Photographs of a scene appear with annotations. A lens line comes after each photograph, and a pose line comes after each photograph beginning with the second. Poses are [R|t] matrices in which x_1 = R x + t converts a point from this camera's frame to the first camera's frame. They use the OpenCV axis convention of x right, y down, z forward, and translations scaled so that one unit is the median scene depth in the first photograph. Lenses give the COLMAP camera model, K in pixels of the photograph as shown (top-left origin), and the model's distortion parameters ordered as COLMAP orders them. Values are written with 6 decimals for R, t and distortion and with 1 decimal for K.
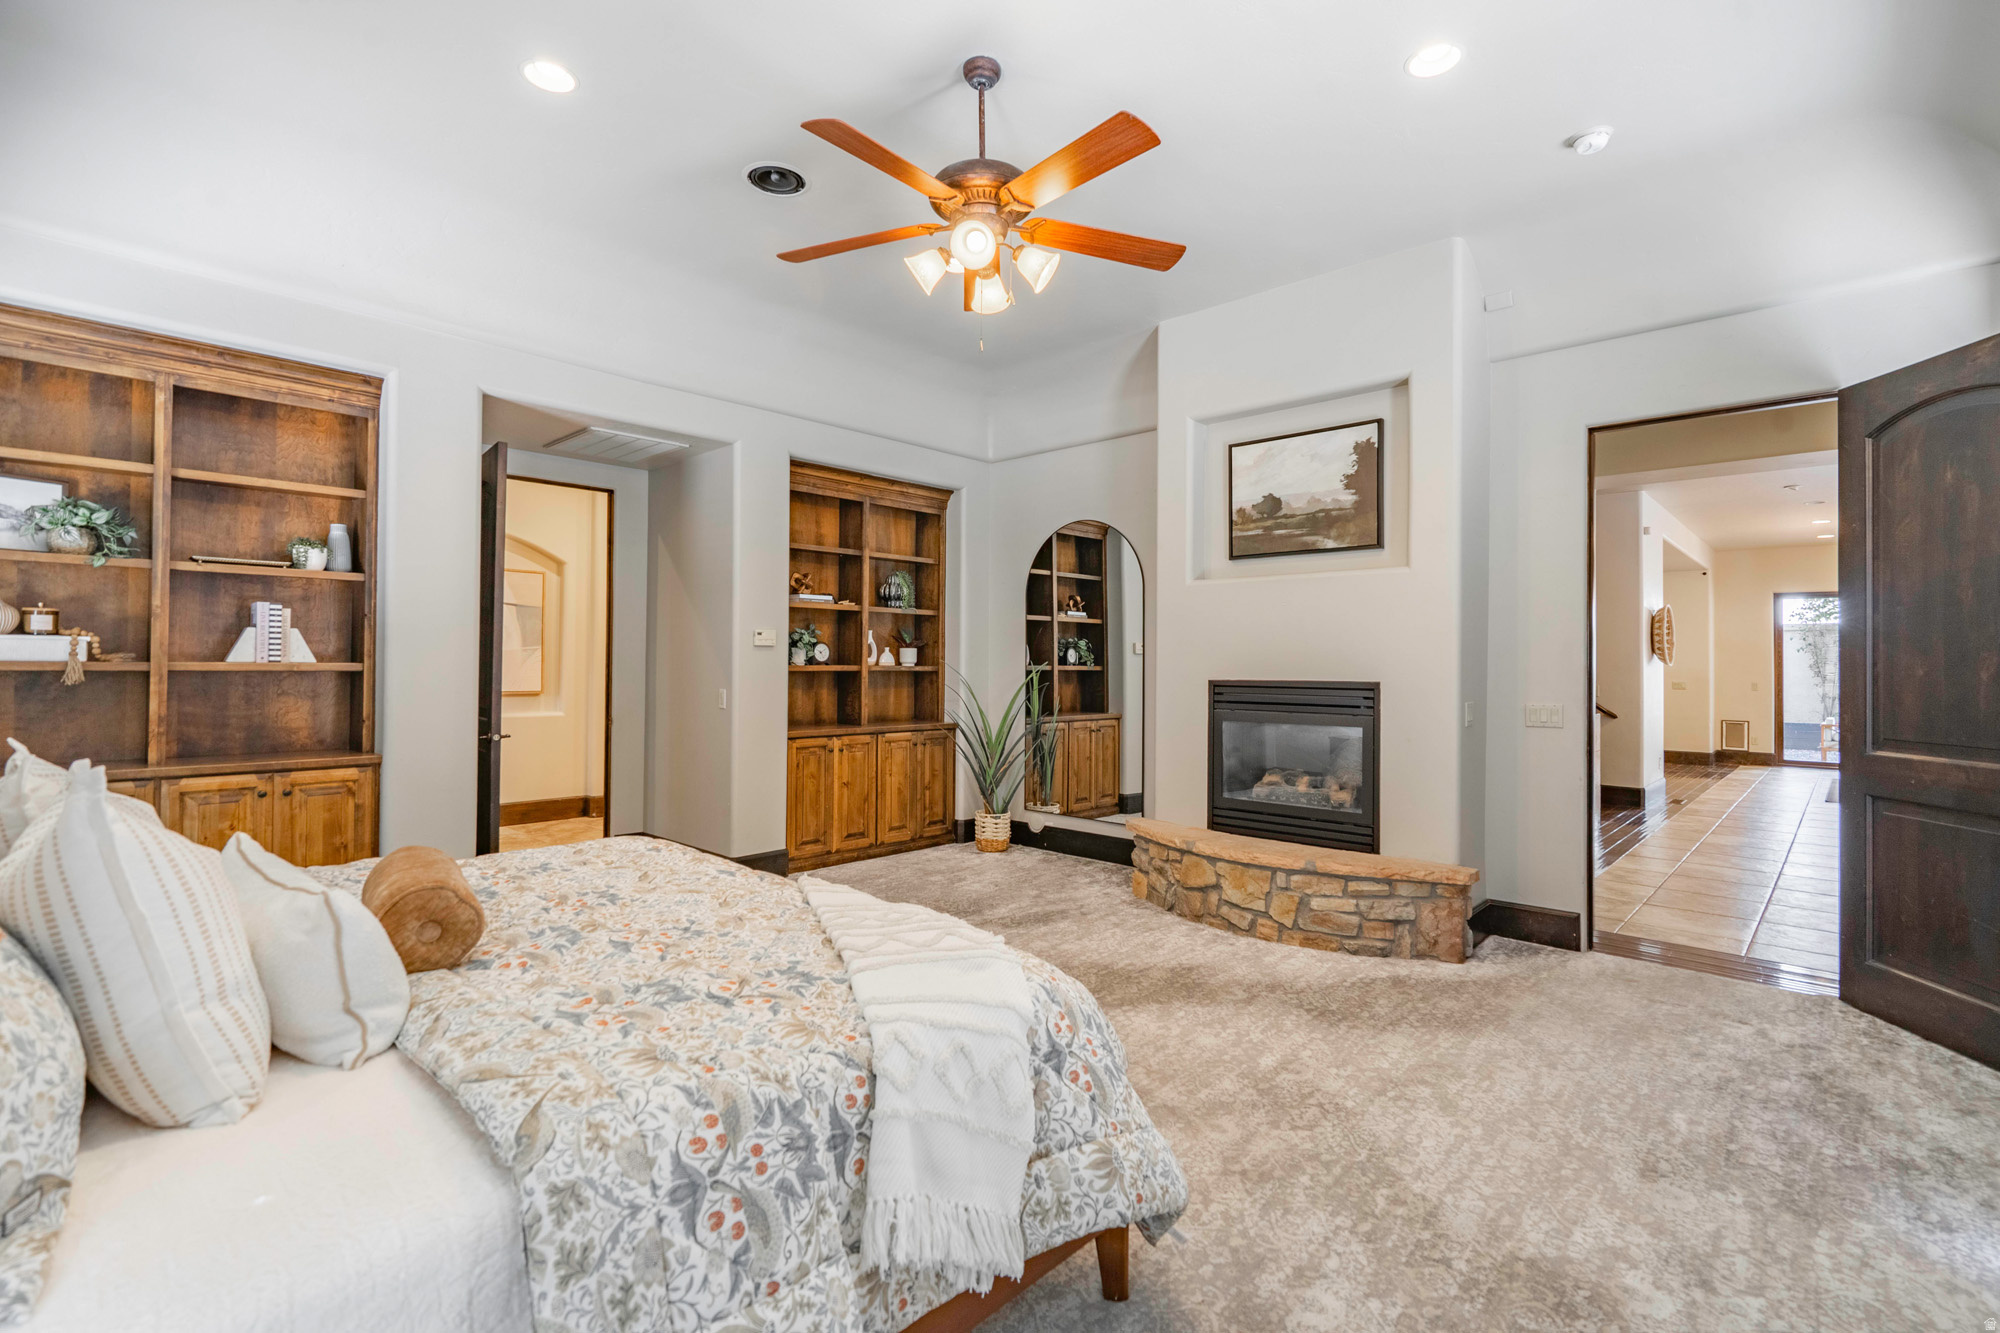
lens RADIAL K [[906.8, 0, 1002.3], [0, 906.8, 658.7], [0, 0, 1]] dist [0.001641, 0.000390]
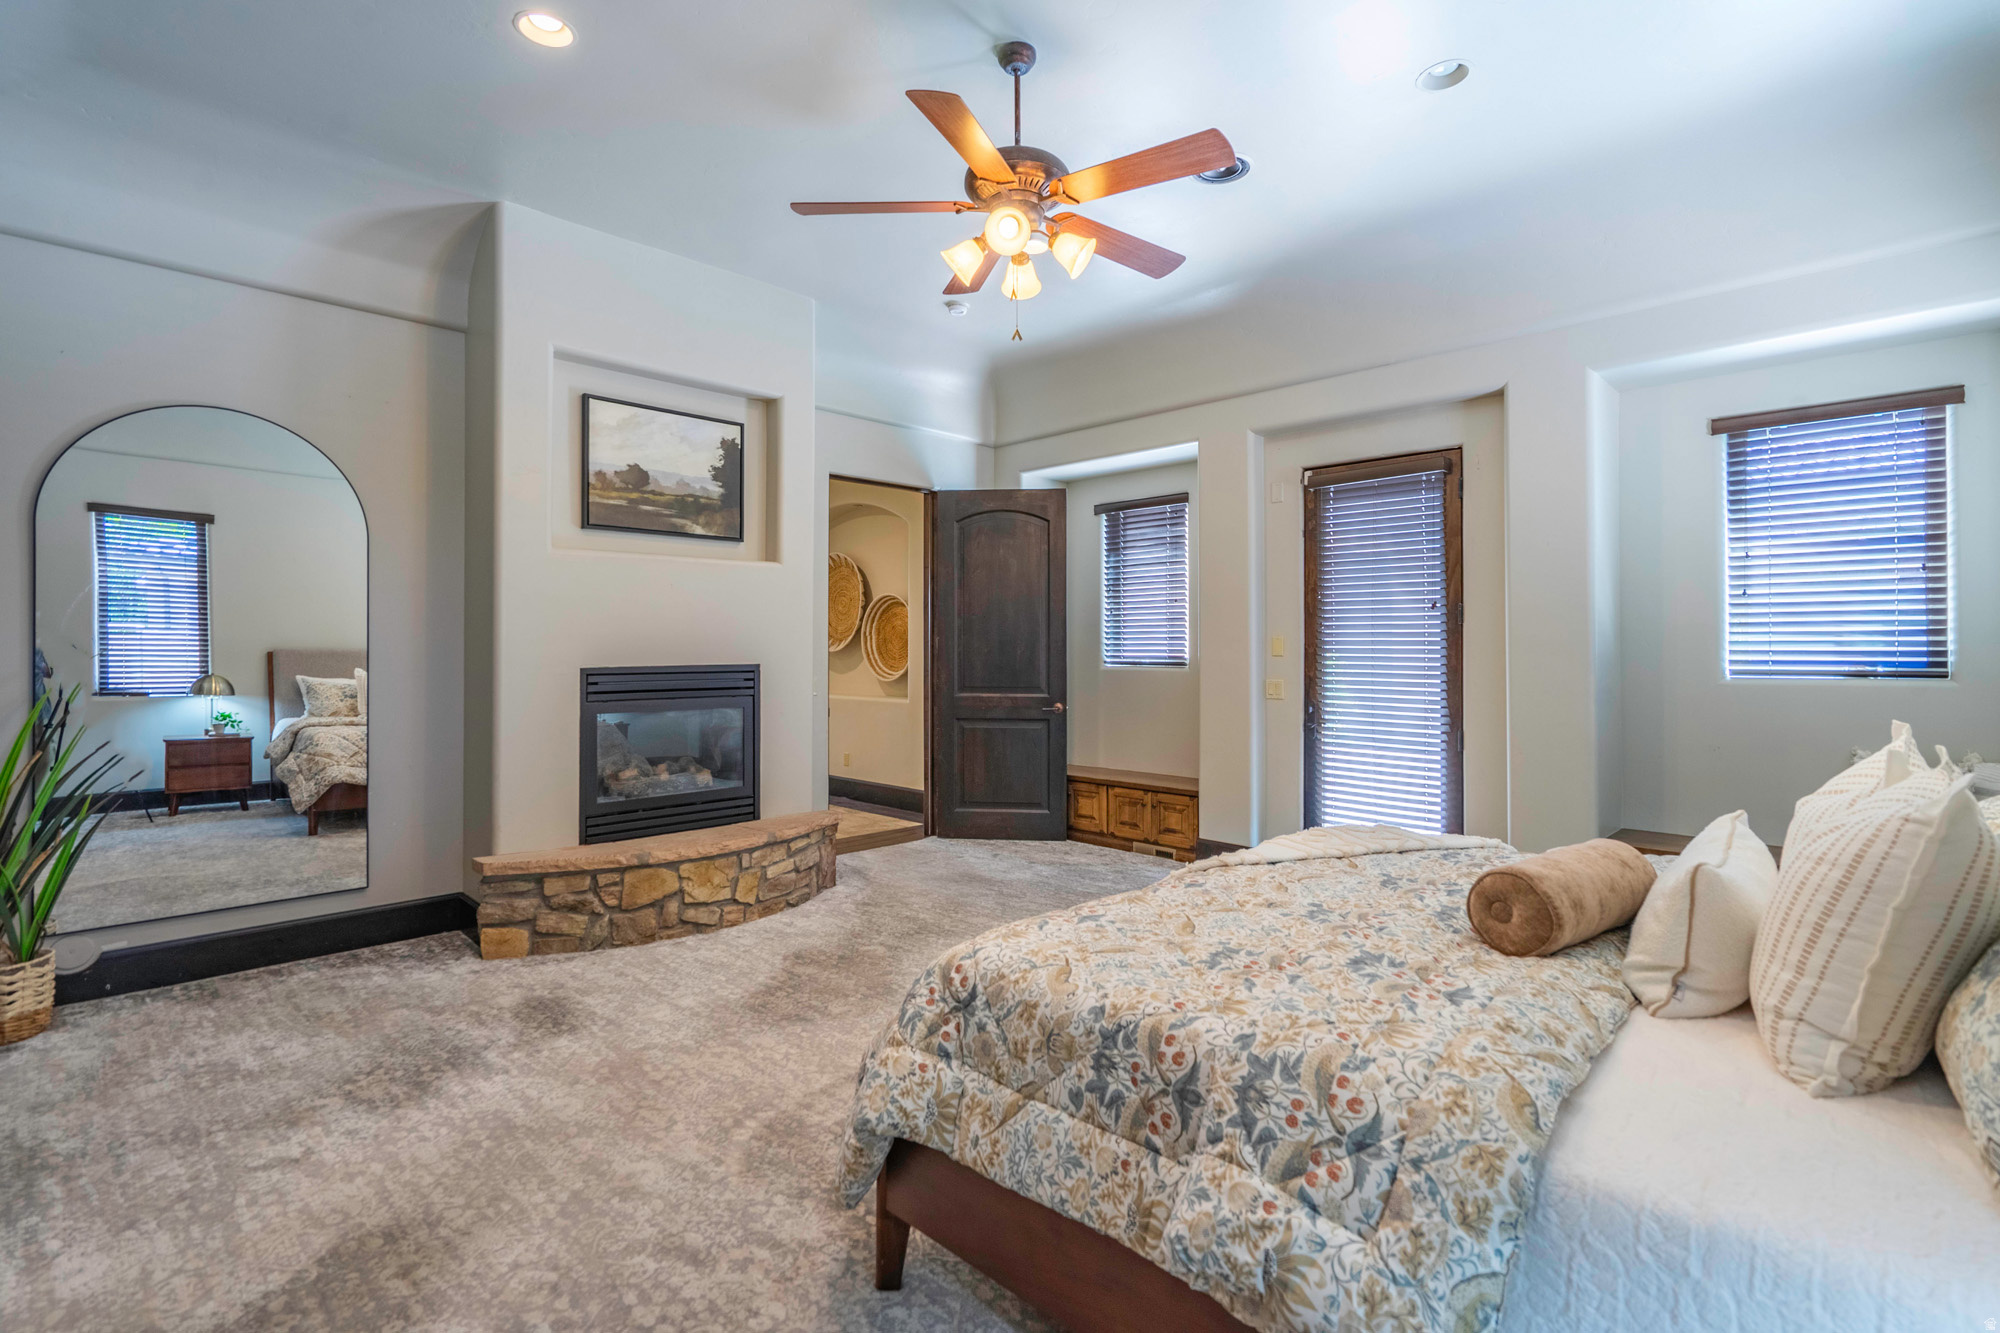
lens RADIAL K [[929.7, 0, 999.1], [0, 929.7, 642.3], [0, 0, 1]] dist [-0.001611, -0.000137]
pose [[0.037292, -0.000775, 0.999304, -0.684390], [-0.005794, 0.999983, 0.000992, -0.003922], [-0.999288, -0.005827, 0.037287, 0.639825]]
